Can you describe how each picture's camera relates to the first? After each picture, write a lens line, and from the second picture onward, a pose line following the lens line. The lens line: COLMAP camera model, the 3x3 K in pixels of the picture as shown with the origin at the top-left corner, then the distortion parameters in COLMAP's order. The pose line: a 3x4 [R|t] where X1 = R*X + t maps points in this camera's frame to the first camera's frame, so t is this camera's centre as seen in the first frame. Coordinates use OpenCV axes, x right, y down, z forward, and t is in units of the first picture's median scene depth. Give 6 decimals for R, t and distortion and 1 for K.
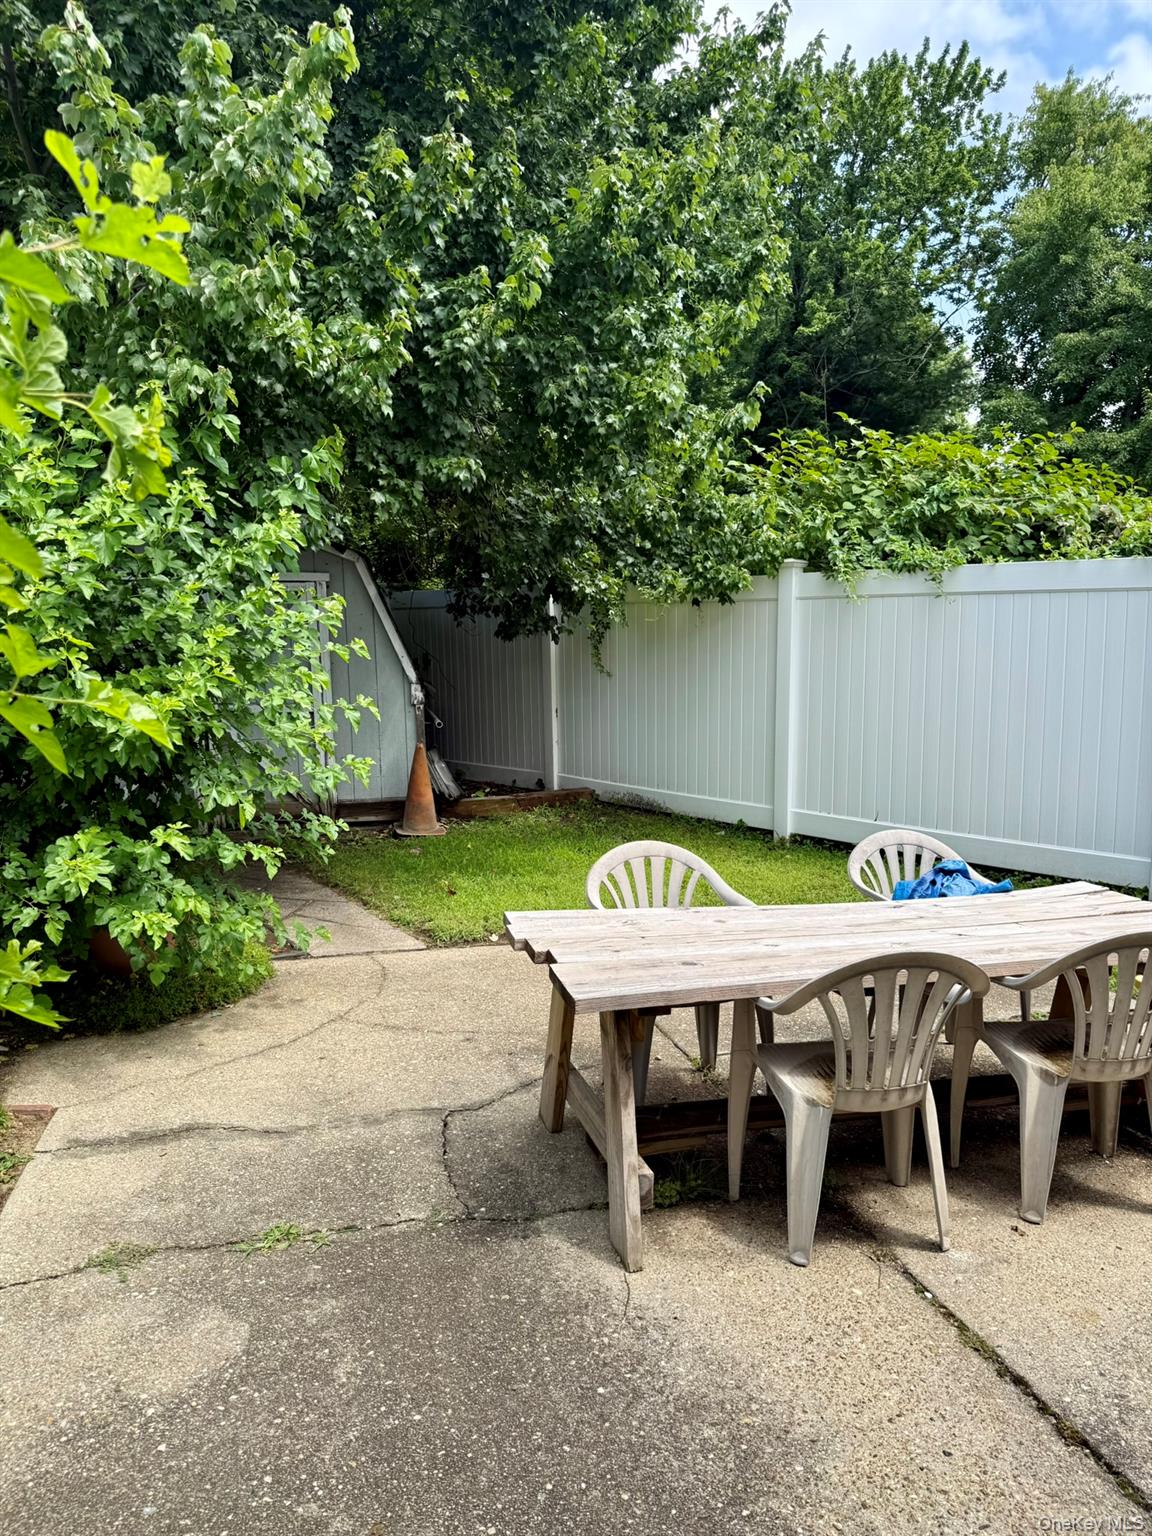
lens RADIAL K [[1067.0, 0, 576.0], [0, 1067.0, 768.0], [0, 0, 1]] dist [0.140070, -0.264461]
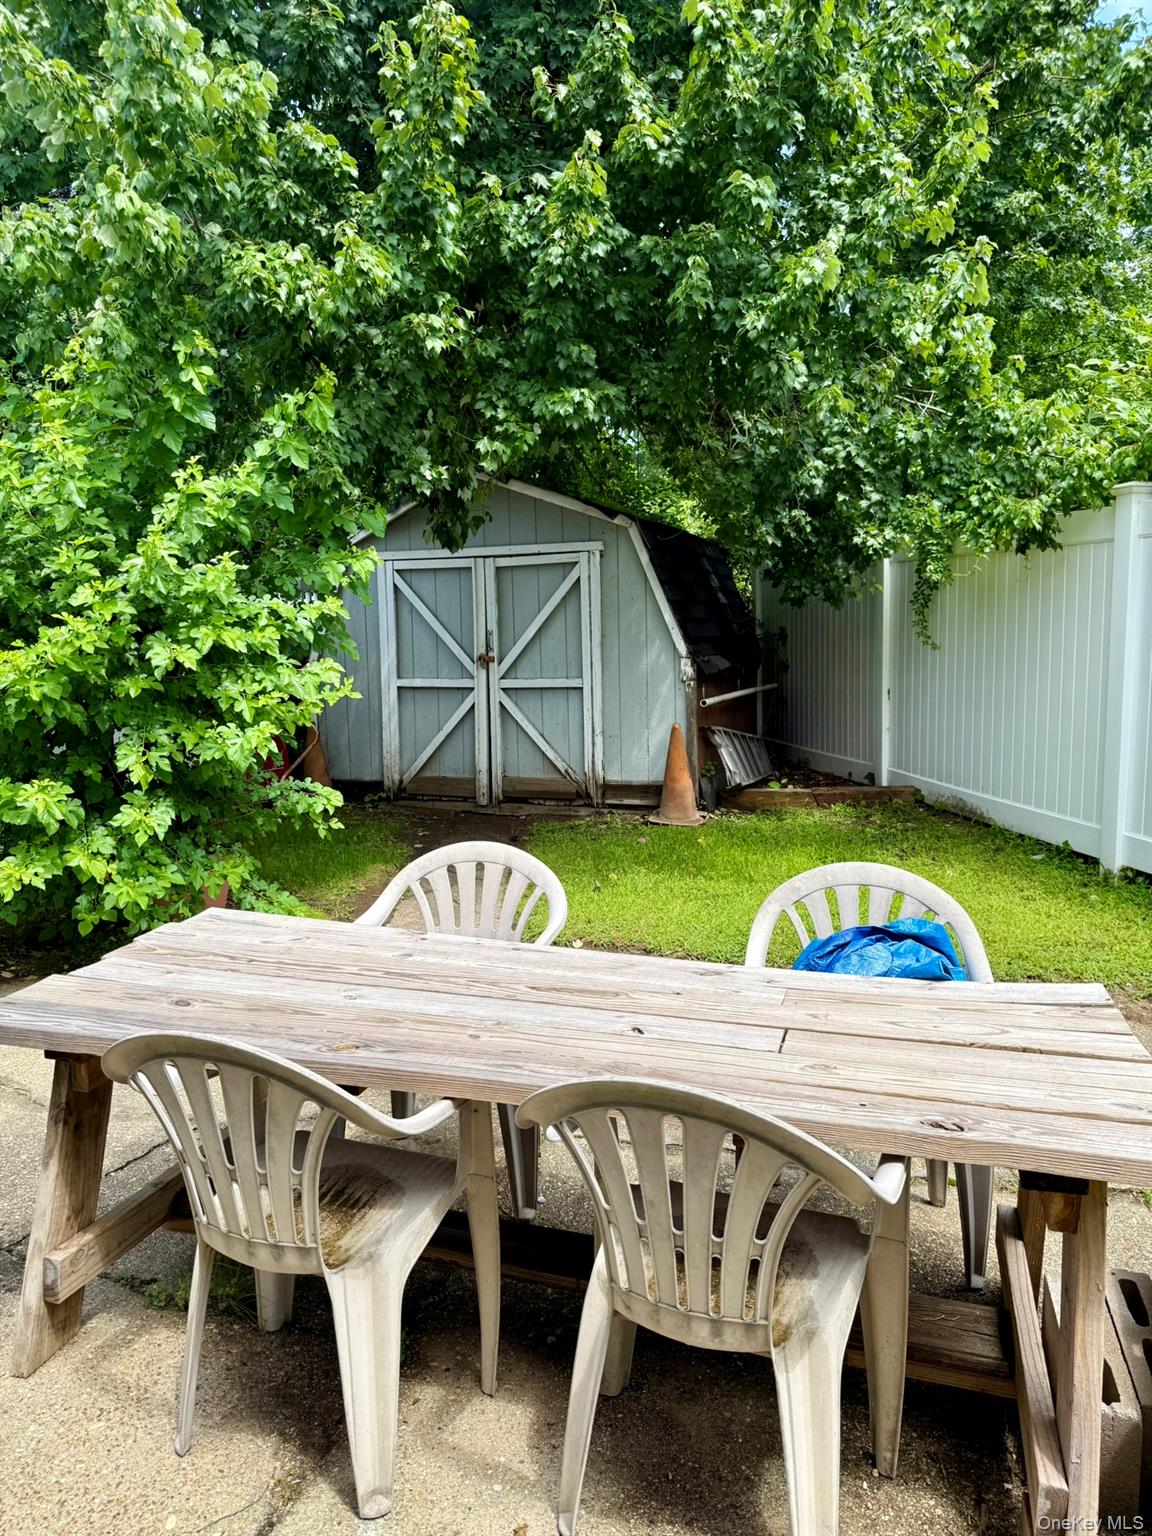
lens RADIAL K [[1067.0, 0, 576.0], [0, 1067.0, 768.0], [0, 0, 1]] dist [0.140070, -0.264461]
pose [[0.847705, 0.058389, -0.527245, 0.288312], [-0.051933, 0.998284, 0.027054, -0.005445], [0.527919, 0.004448, 0.849283, 0.202829]]
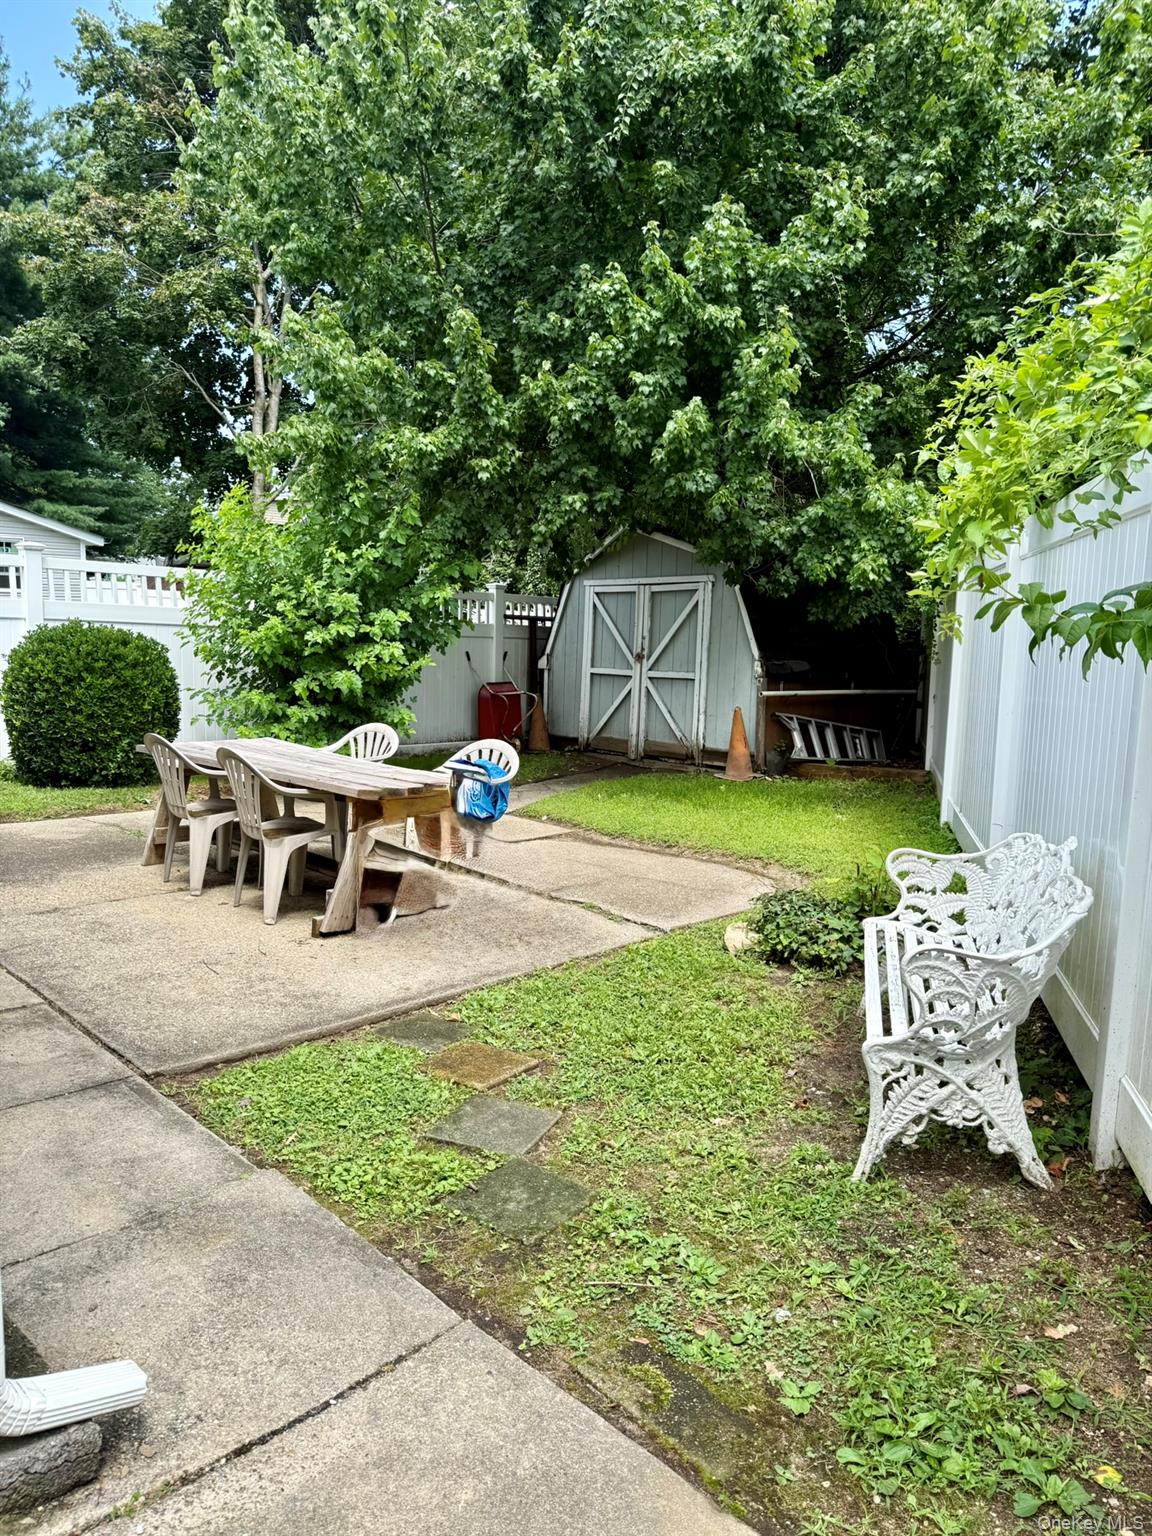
lens RADIAL K [[1067.0, 0, 576.0], [0, 1067.0, 768.0], [0, 0, 1]] dist [0.140070, -0.264461]
pose [[0.510230, 0.121497, -0.851413, 0.920864], [-0.133503, 0.989160, 0.061149, -0.004086], [0.849613, 0.082466, 0.520920, 0.206749]]
